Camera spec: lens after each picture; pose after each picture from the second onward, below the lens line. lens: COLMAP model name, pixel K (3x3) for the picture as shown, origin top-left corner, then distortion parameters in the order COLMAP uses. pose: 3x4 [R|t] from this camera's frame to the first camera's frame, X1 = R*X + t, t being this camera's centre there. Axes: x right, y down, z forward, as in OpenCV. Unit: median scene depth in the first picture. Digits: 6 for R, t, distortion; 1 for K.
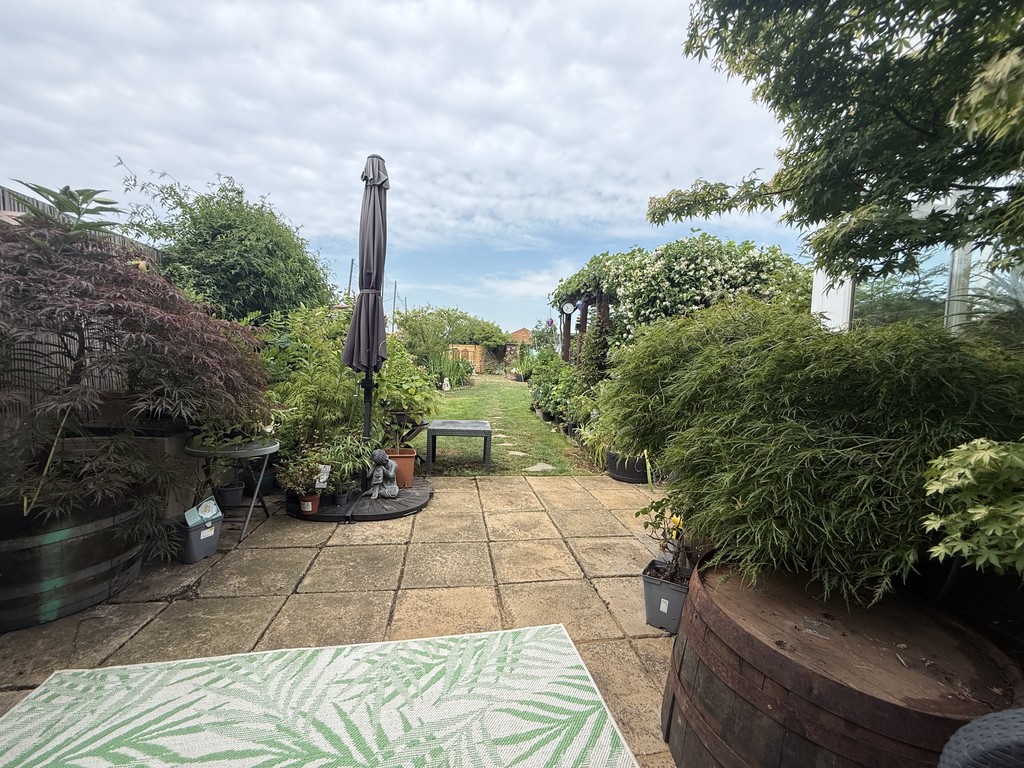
lens RADIAL K [[404.5, 0, 512.5], [0, 404.5, 386.7], [0, 0, 1]] dist [0.003971, 0.000446]
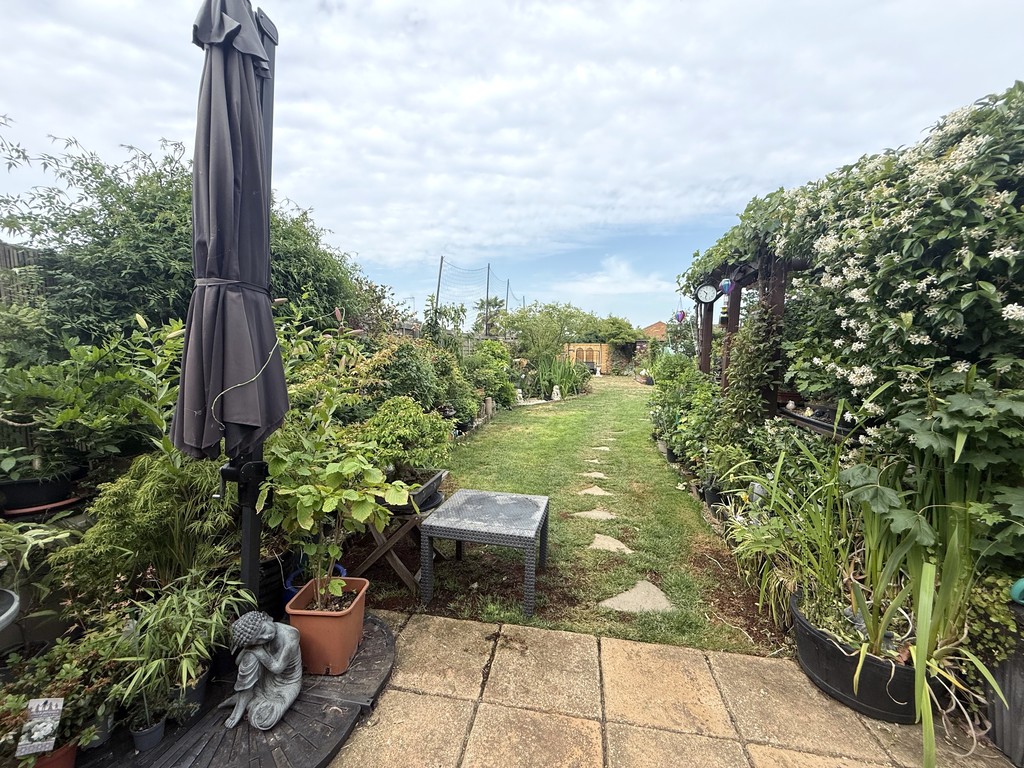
lens RADIAL K [[404.5, 0, 514.2], [0, 404.5, 383.4], [0, 0, 1]] dist [0.003971, 0.000446]
pose [[0.947849, -0.000733, -0.318720, 0.064136], [0.000947, 0.999999, 0.000516, -0.063742], [0.318720, -0.000790, 0.947849, 0.357915]]
